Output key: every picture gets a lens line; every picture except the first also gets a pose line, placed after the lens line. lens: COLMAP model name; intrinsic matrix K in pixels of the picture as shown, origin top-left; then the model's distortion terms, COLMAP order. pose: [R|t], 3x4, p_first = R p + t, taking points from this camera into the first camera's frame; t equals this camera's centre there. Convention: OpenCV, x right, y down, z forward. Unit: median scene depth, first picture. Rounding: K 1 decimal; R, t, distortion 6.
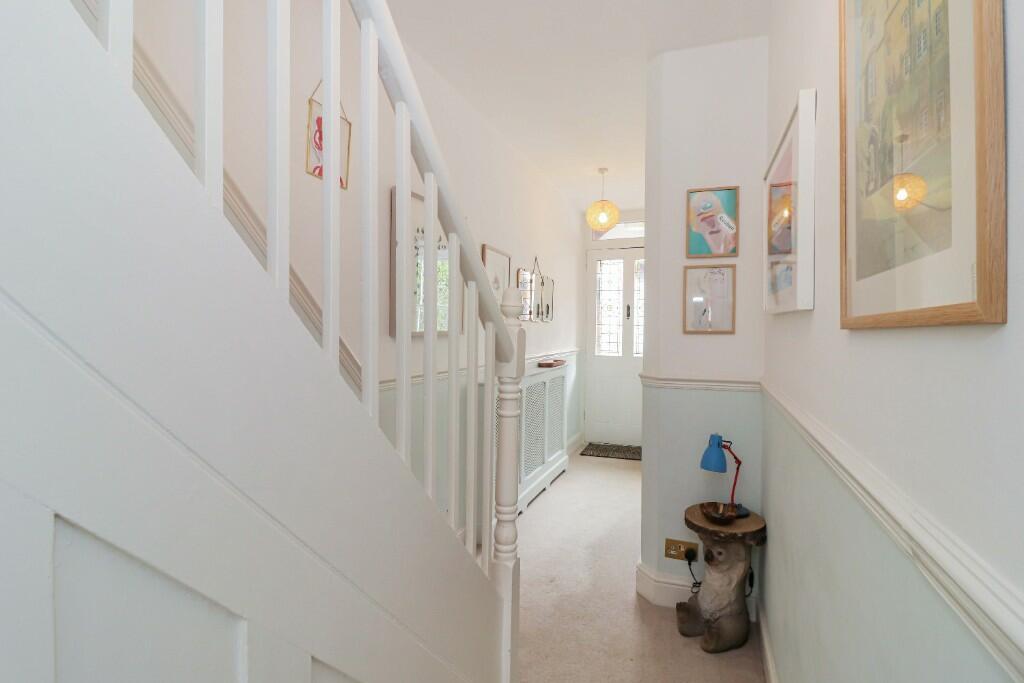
lens RADIAL K [[479.9, 0, 516.1], [0, 479.9, 335.5], [0, 0, 1]] dist [-0.000691, 0.000023]
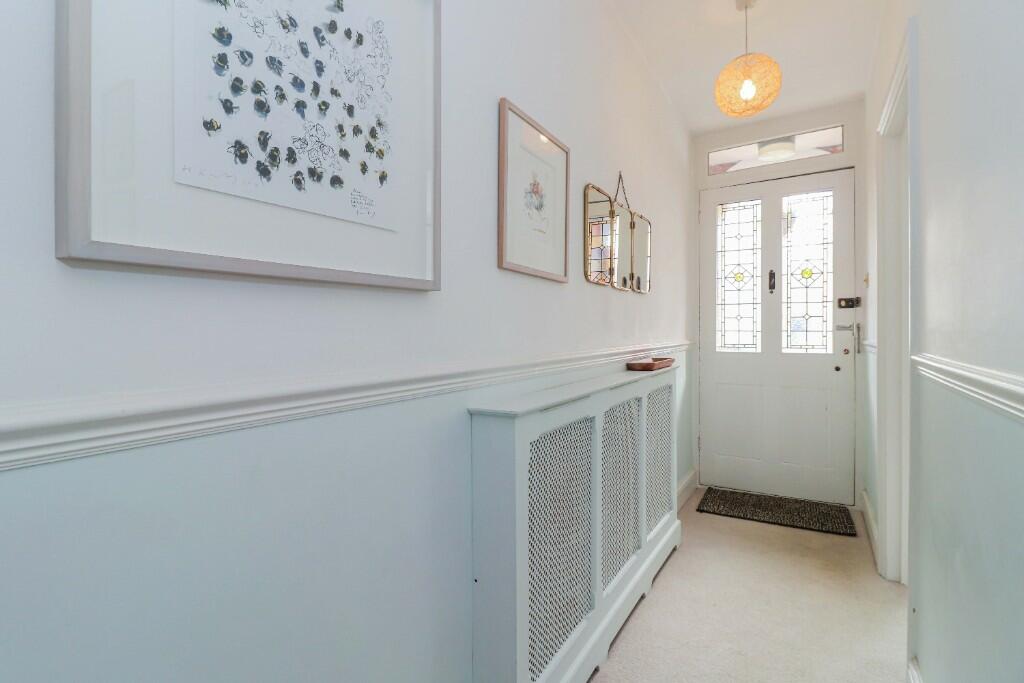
lens RADIAL K [[479.9, 0, 516.1], [0, 479.9, 335.5], [0, 0, 1]] dist [-0.000691, 0.000023]
pose [[0.984954, -0.012982, -0.172331, 0.014226], [0.012361, 0.999913, -0.004673, 0.023249], [0.172377, 0.002473, 0.985028, 0.380332]]
